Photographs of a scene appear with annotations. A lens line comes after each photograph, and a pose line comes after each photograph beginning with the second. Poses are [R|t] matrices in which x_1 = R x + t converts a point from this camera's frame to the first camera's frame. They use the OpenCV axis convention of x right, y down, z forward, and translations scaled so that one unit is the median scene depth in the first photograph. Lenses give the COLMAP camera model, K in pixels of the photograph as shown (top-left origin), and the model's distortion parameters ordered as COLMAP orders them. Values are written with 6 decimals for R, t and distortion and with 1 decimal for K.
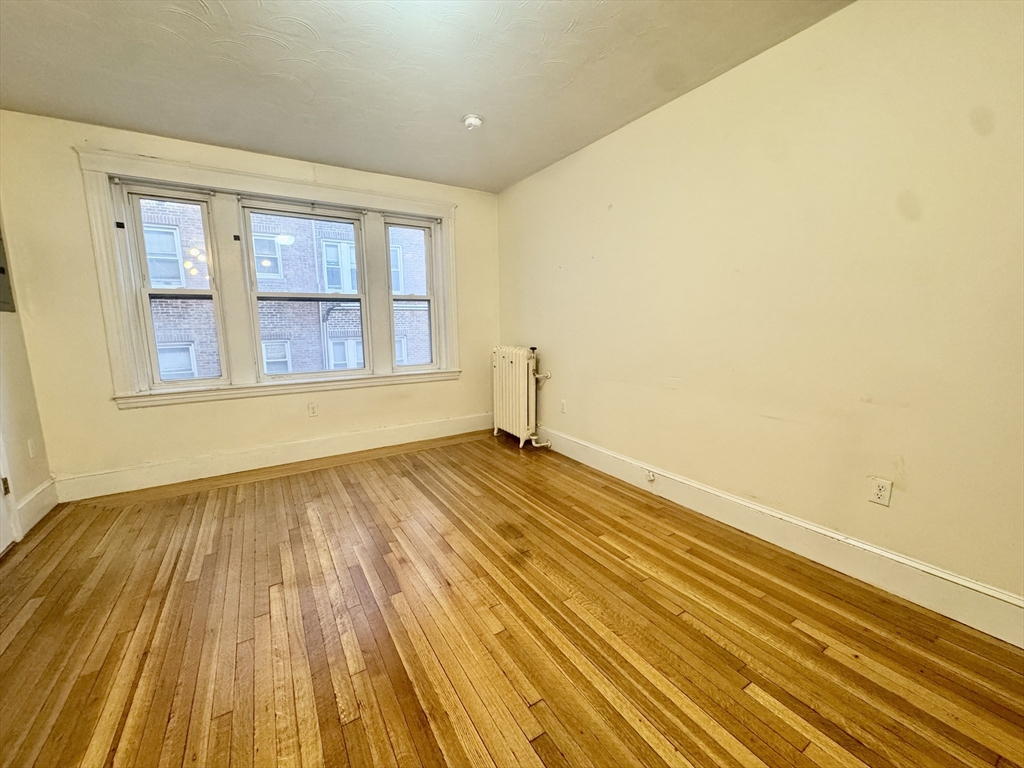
lens RADIAL K [[410.4, 0, 510.5], [0, 410.4, 383.6], [0, 0, 1]] dist [-0.000139, 0.000126]
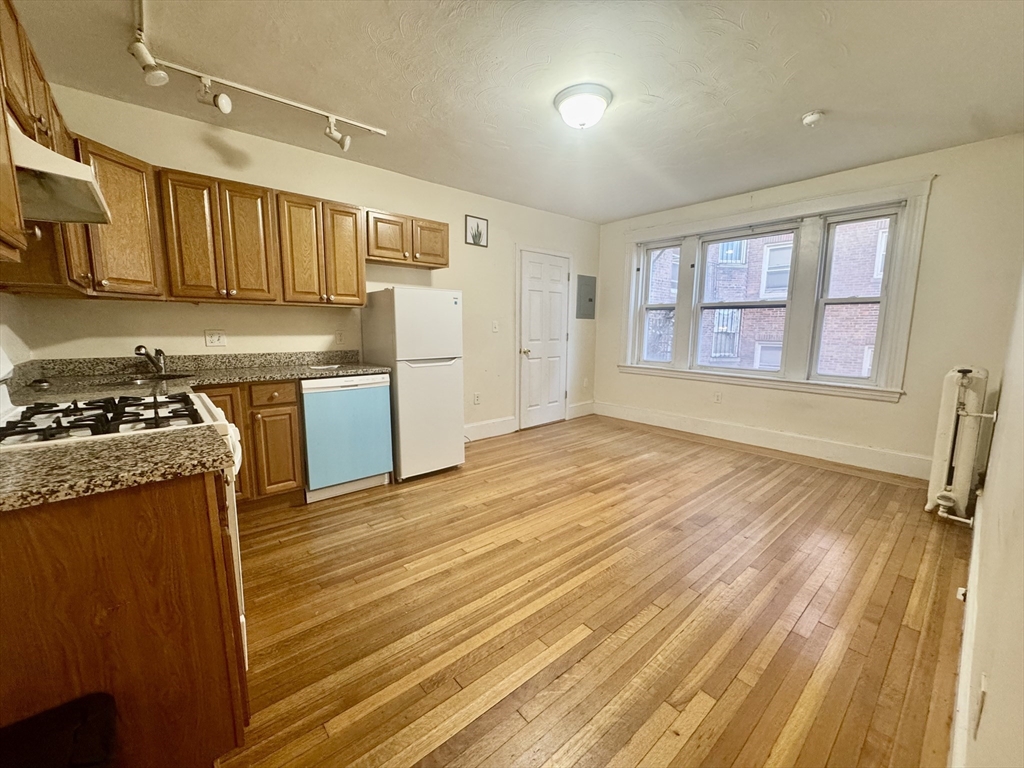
lens RADIAL K [[410.4, 0, 510.5], [0, 410.4, 383.6], [0, 0, 1]] dist [-0.000139, 0.000126]
pose [[0.155592, 0.152792, -0.975933, 0.715133], [-0.156926, 0.979242, 0.128291, -0.042803], [0.975277, 0.133189, 0.176340, 0.201524]]
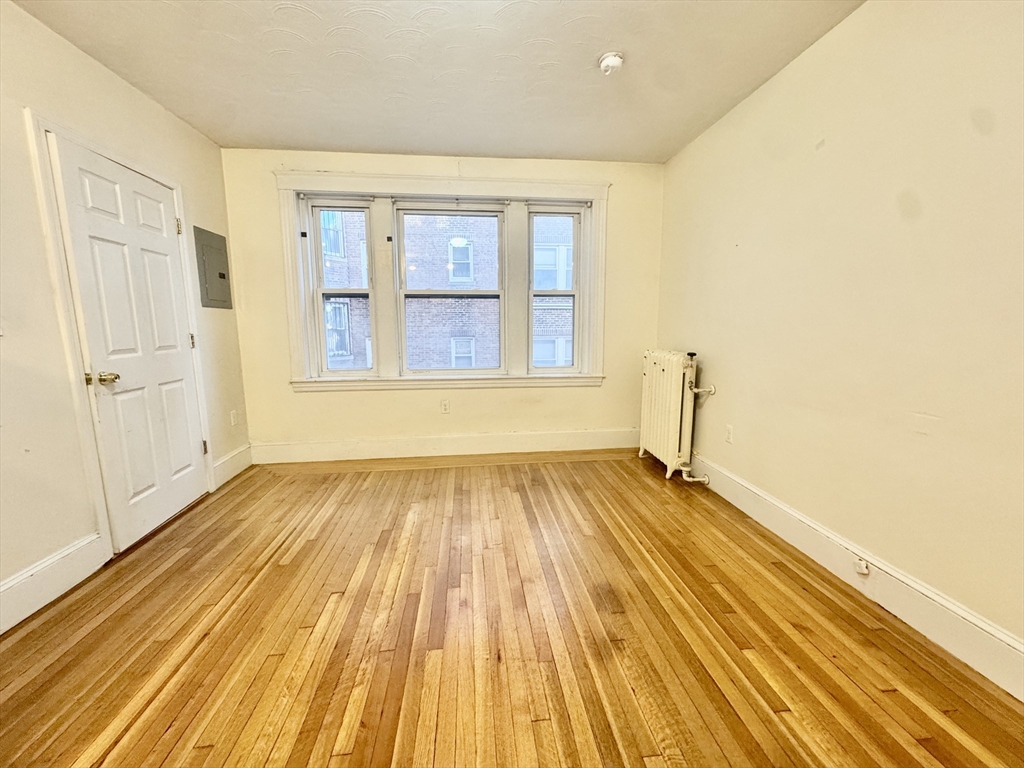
lens RADIAL K [[410.4, 0, 510.5], [0, 410.4, 383.6], [0, 0, 1]] dist [-0.000139, 0.000126]
pose [[0.901787, 0.070575, -0.426379, 0.098062], [-0.071102, 0.997361, 0.014705, -0.021371], [0.426292, 0.017056, 0.904425, 0.190386]]
